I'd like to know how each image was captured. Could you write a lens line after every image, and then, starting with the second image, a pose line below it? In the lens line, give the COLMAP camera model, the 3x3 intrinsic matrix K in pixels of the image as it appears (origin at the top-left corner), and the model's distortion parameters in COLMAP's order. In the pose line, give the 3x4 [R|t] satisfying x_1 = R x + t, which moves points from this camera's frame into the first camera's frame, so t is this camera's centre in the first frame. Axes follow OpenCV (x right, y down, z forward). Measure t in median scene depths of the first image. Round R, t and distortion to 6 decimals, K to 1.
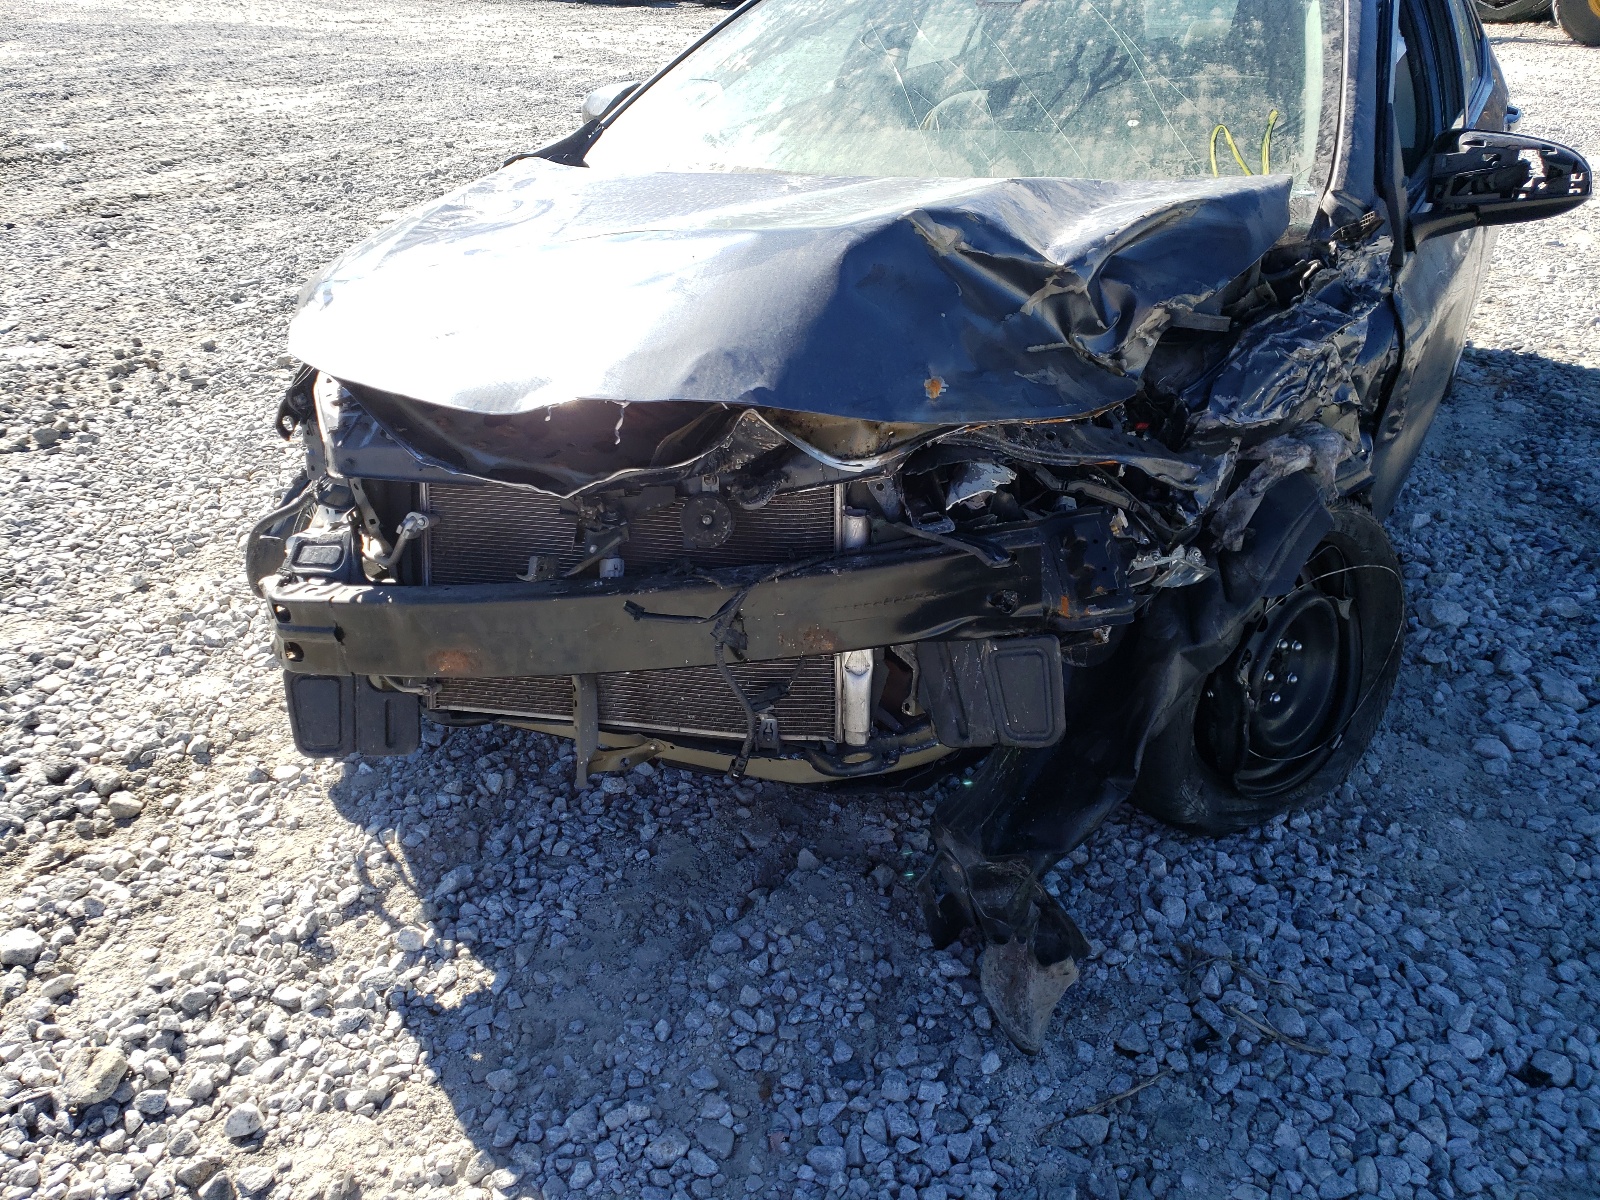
lens RADIAL K [[1189.0, 0, 798.9], [0, 1189.0, 506.9], [0, 0, 1]] dist [0.022193, 0.015498]
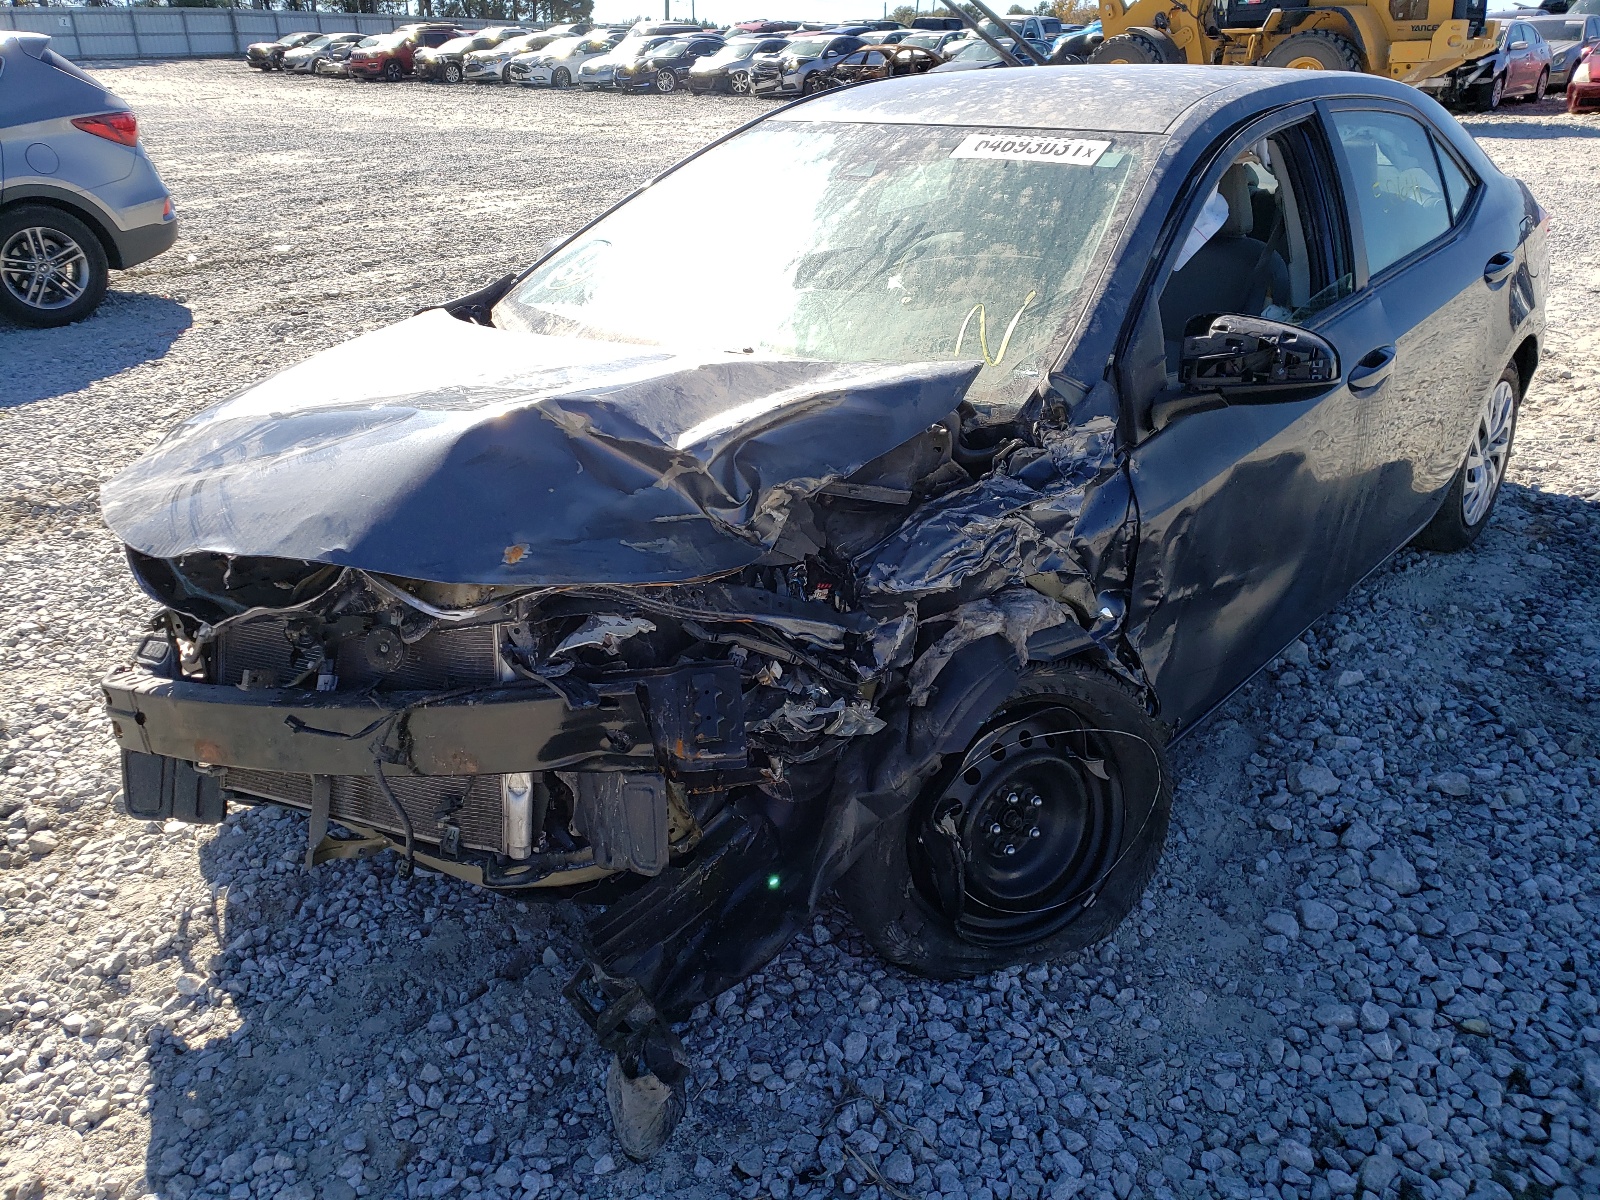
lens RADIAL K [[1189.0, 0, 798.9], [0, 1189.0, 506.9], [0, 0, 1]] dist [0.022193, 0.015498]
pose [[0.981091, 0.051282, -0.186628, 0.446140], [-0.063663, 0.996108, -0.060962, -0.069233], [0.182775, 0.071691, 0.980537, -0.076415]]
